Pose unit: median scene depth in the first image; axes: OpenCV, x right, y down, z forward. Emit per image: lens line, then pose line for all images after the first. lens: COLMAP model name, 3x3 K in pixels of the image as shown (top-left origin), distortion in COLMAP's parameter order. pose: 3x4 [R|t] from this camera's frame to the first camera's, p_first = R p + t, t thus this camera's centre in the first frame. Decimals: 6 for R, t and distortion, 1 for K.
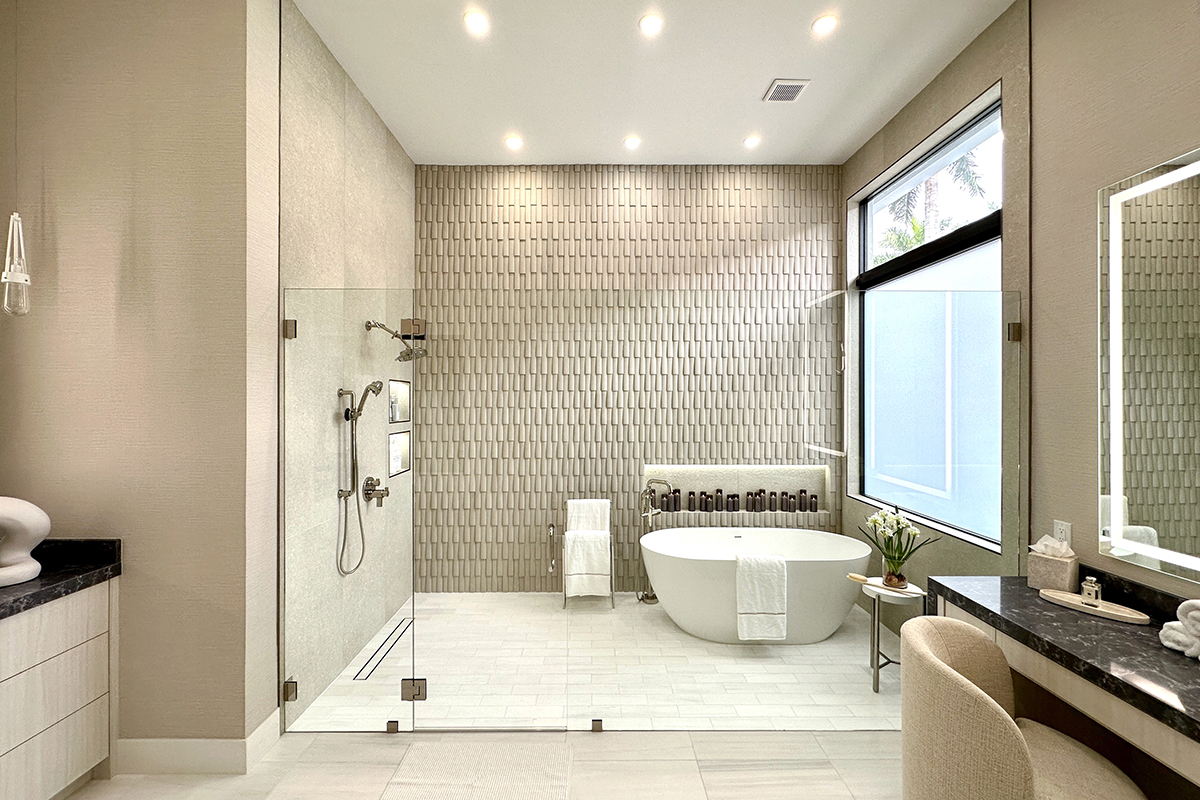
lens RADIAL K [[483.1, 0, 600.0], [0, 483.1, 400.0], [0, 0, 1]] dist [-0.000128, -0.000145]
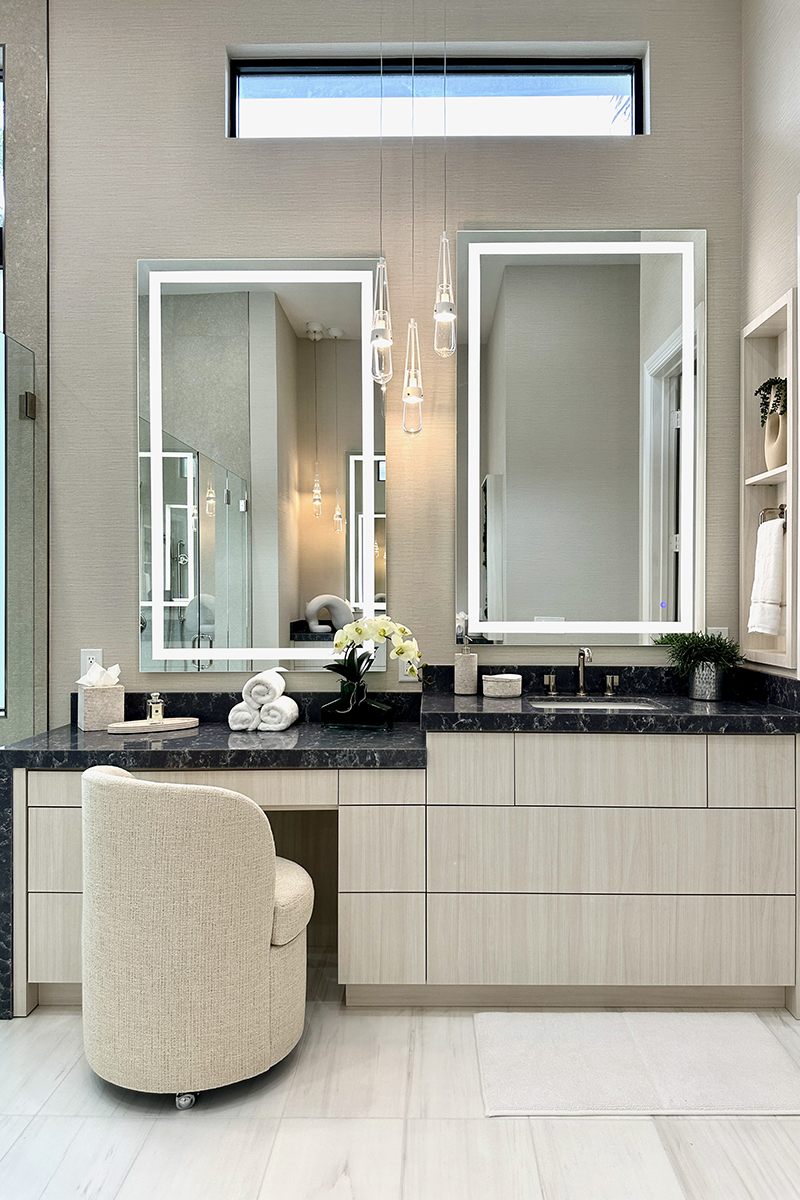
lens RADIAL K [[845.9, 0, 404.3], [0, 845.9, 606.4], [0, 0, 1]] dist [0.112542, -0.174844]
pose [[0.028750, -0.008918, 0.999547, -0.294572], [0.000954, 0.999960, 0.008894, 0.103542], [-0.999586, 0.000698, 0.028758, 0.263644]]
